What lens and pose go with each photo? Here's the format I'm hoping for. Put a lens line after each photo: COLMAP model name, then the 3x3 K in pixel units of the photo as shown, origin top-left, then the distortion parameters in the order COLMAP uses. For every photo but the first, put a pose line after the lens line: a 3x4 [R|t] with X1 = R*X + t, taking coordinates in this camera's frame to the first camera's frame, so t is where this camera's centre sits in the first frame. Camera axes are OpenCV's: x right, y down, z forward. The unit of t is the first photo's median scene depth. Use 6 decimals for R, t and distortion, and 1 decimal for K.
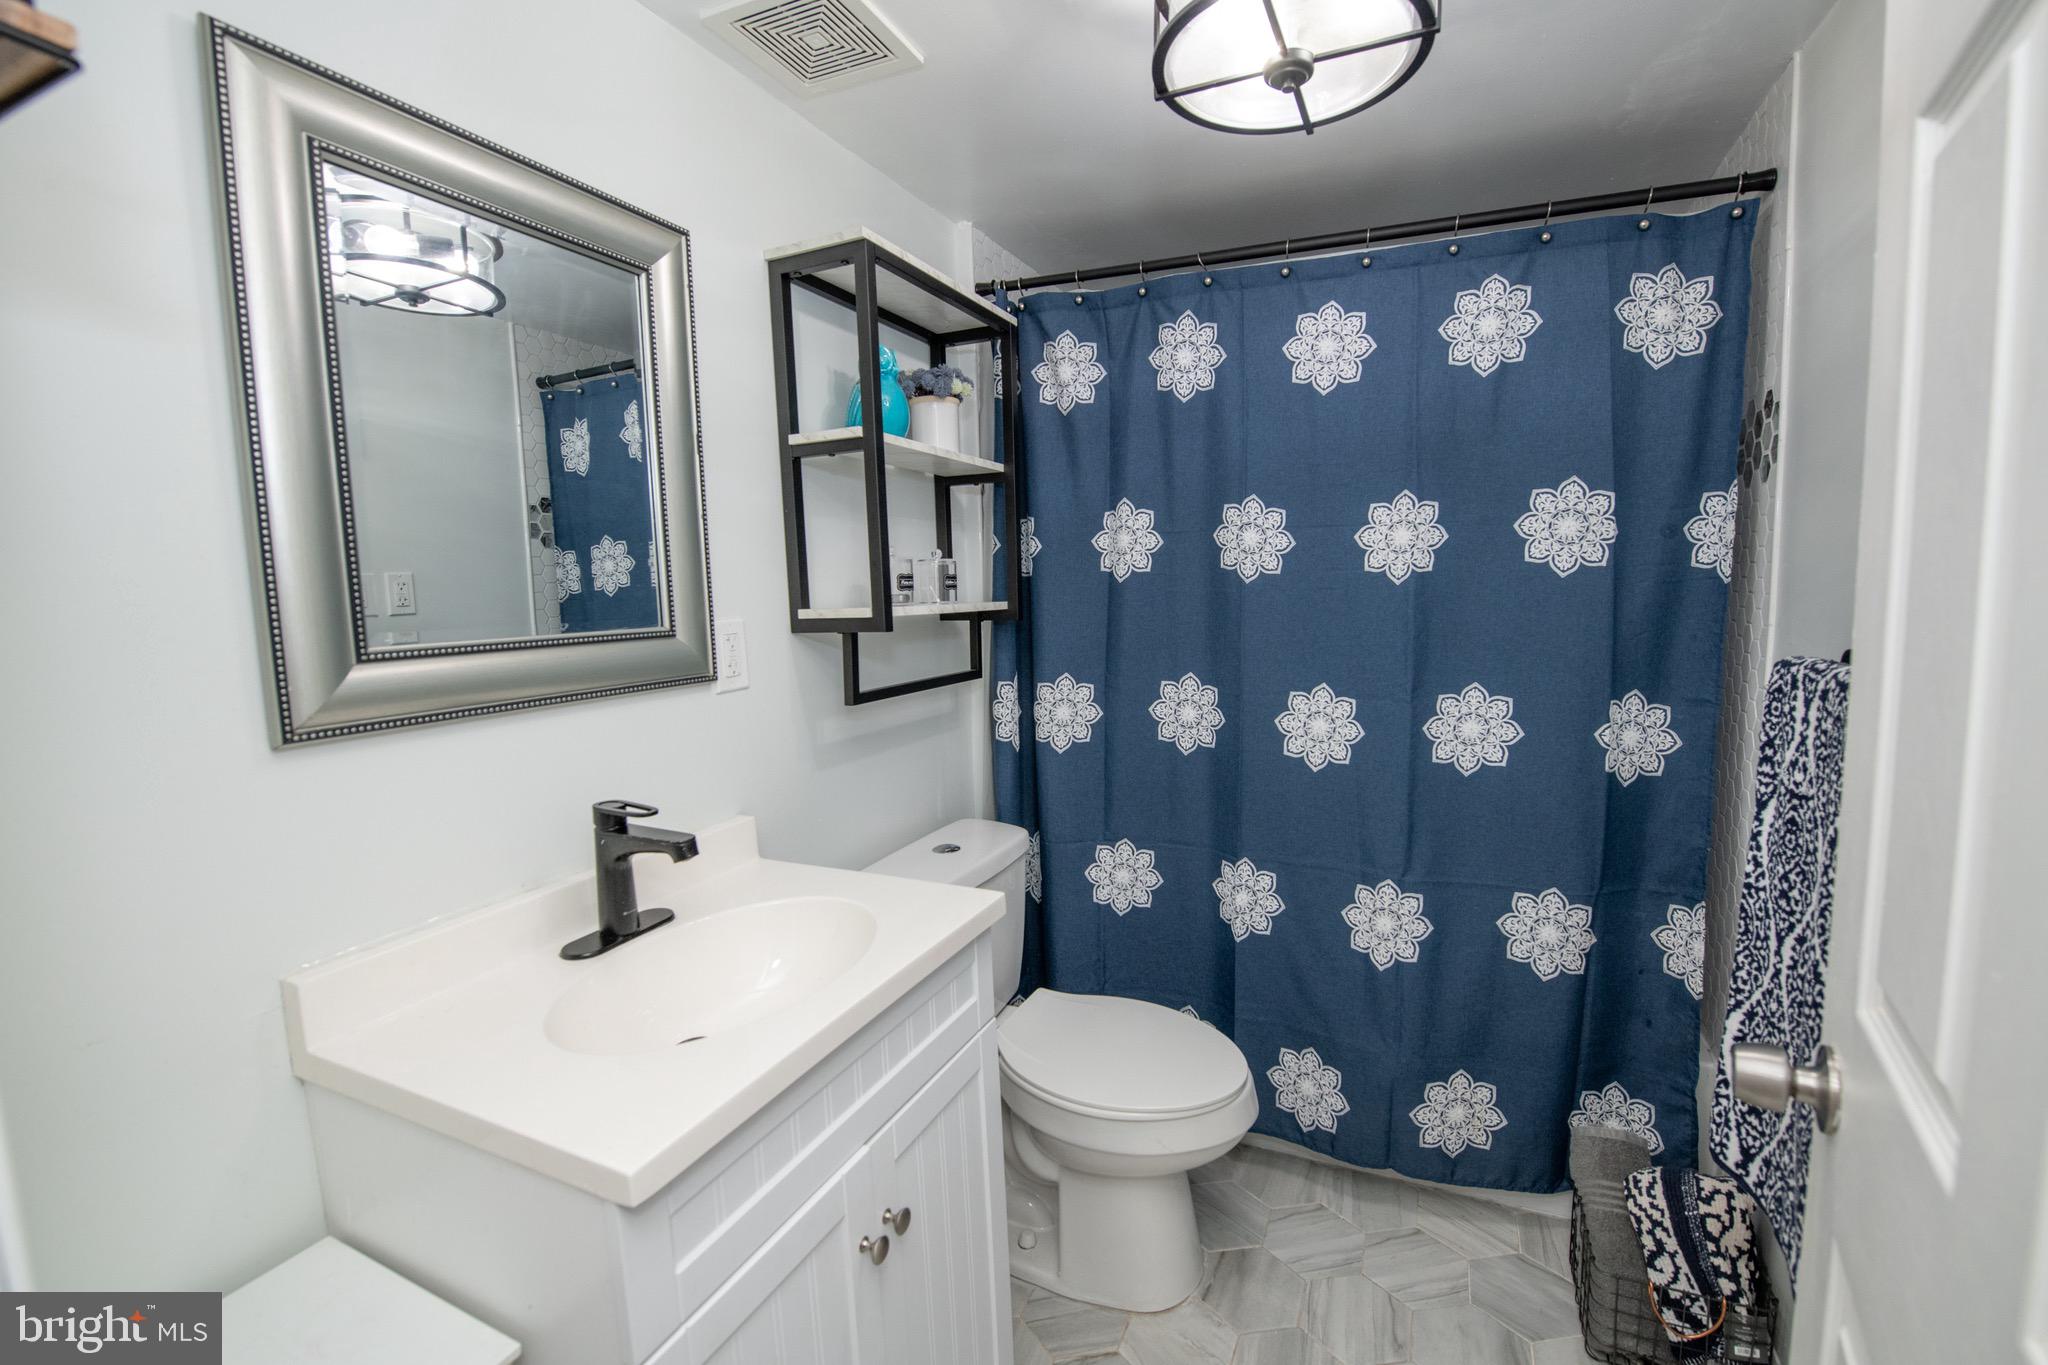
lens RADIAL K [[860.8, 0, 1064.4], [0, 860.8, 679.5], [0, 0, 1]] dist [-0.014949, -0.000864]
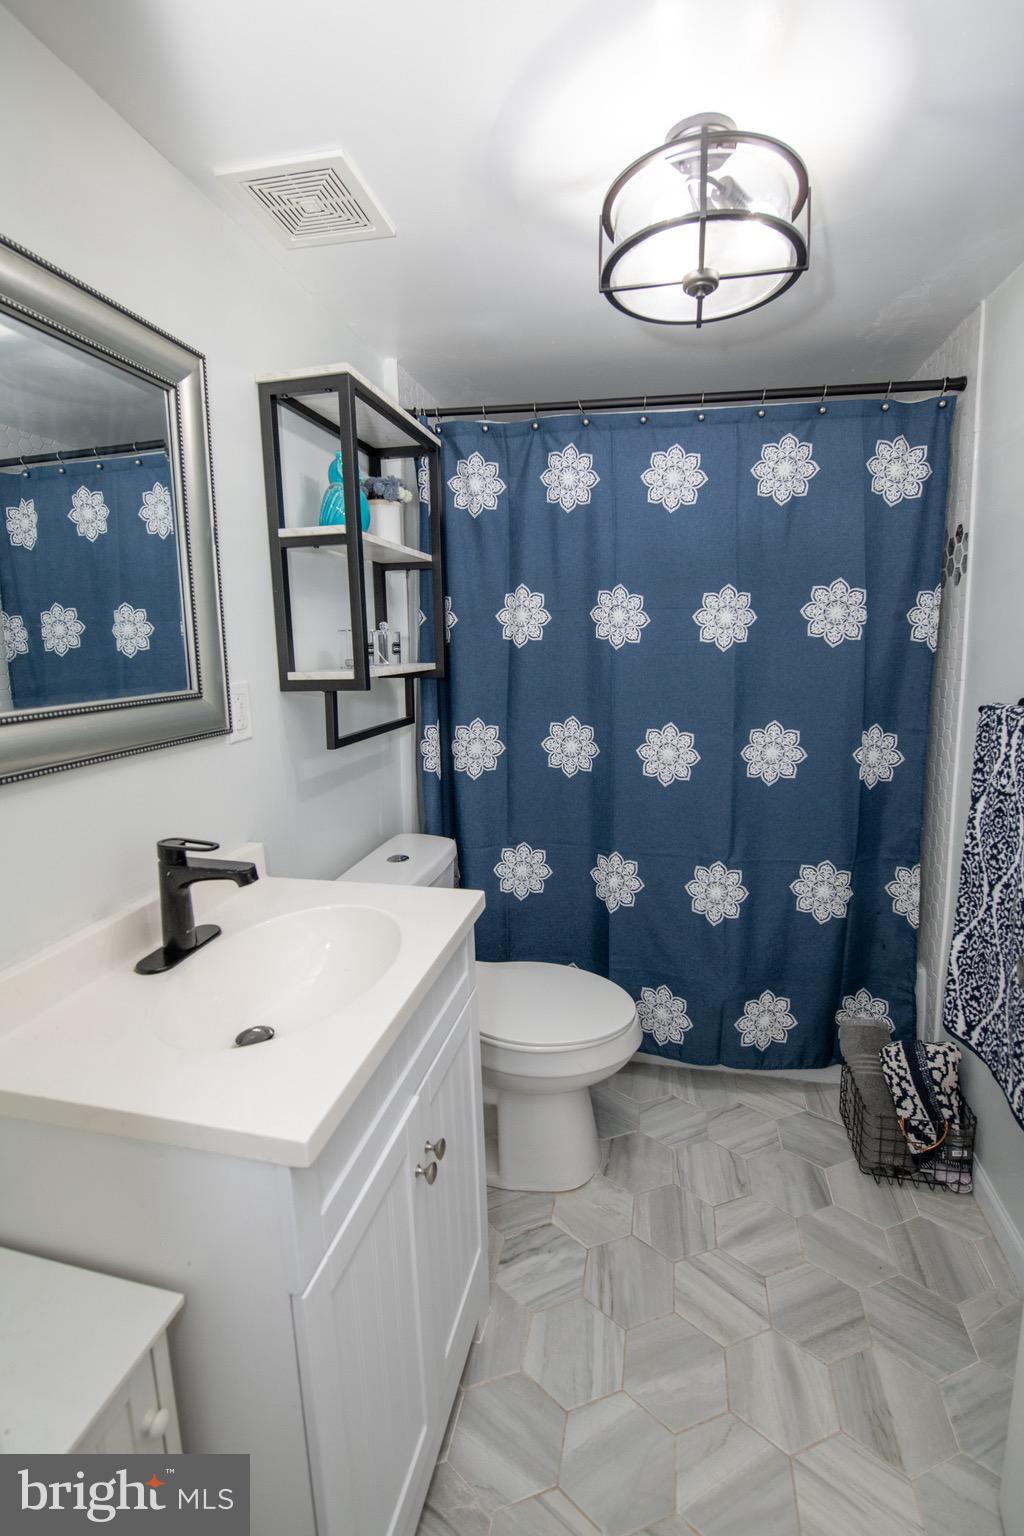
lens RADIAL K [[667.1, 0, 530.5], [0, 667.1, 728.7], [0, 0, 1]] dist [-0.014422, -0.000102]
pose [[0.978308, -0.021266, 0.206061, -0.163566], [0.016662, 0.999572, 0.024053, -0.017884], [-0.206484, -0.020098, 0.978243, -0.001381]]
